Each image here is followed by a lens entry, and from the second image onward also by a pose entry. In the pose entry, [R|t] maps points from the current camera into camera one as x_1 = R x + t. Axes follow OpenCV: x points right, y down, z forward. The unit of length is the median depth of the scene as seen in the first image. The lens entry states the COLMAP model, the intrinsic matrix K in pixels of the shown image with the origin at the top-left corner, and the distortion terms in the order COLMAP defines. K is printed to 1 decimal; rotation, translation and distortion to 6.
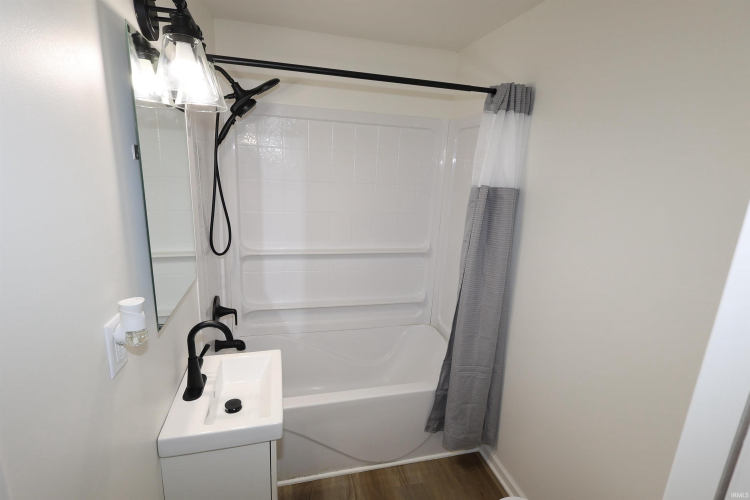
lens RADIAL K [[360.4, 0, 374.5], [0, 360.4, 251.4], [0, 0, 1]] dist [0.002245, 0.001305]
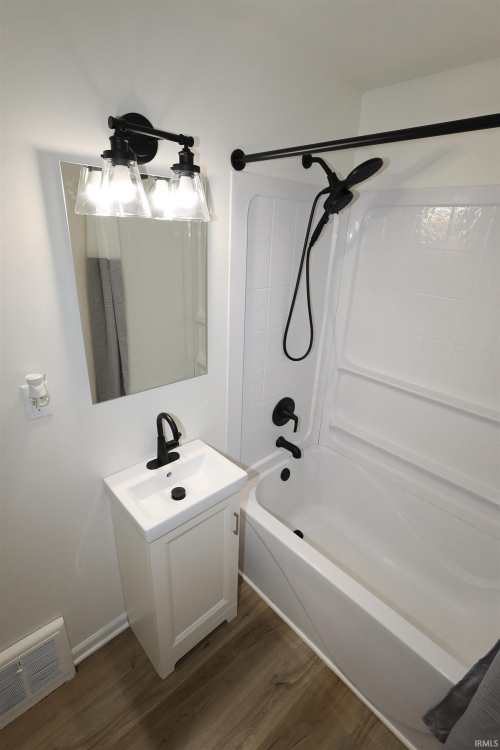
lens RADIAL K [[360.4, 0, 247.4], [0, 360.4, 376.6], [0, 0, 1]] dist [0.002245, 0.001305]
pose [[0.466246, 0.308839, -0.828995, 0.361857], [-0.223332, 0.947822, 0.227501, -0.150749], [0.856001, 0.079069, 0.510892, 0.403440]]
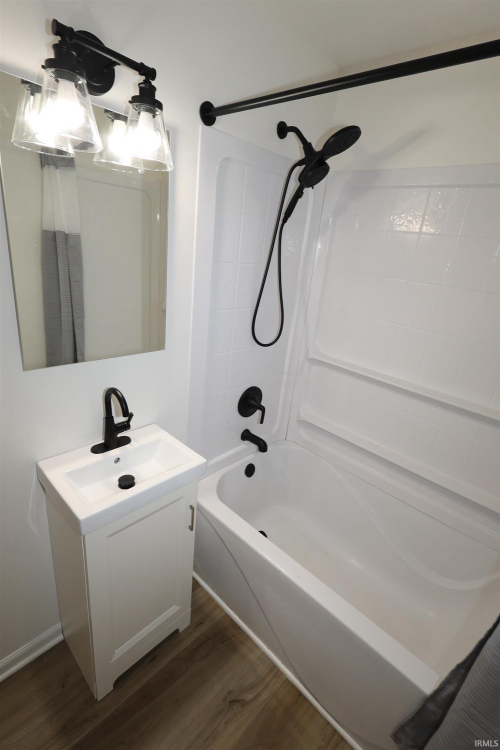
lens RADIAL K [[360.4, 0, 246.3], [0, 360.4, 373.1], [0, 0, 1]] dist [0.002245, 0.001305]
pose [[0.519714, 0.297406, -0.800904, 0.329259], [-0.271612, 0.946333, 0.175158, -0.077439], [0.810015, 0.126502, 0.572602, 0.460215]]
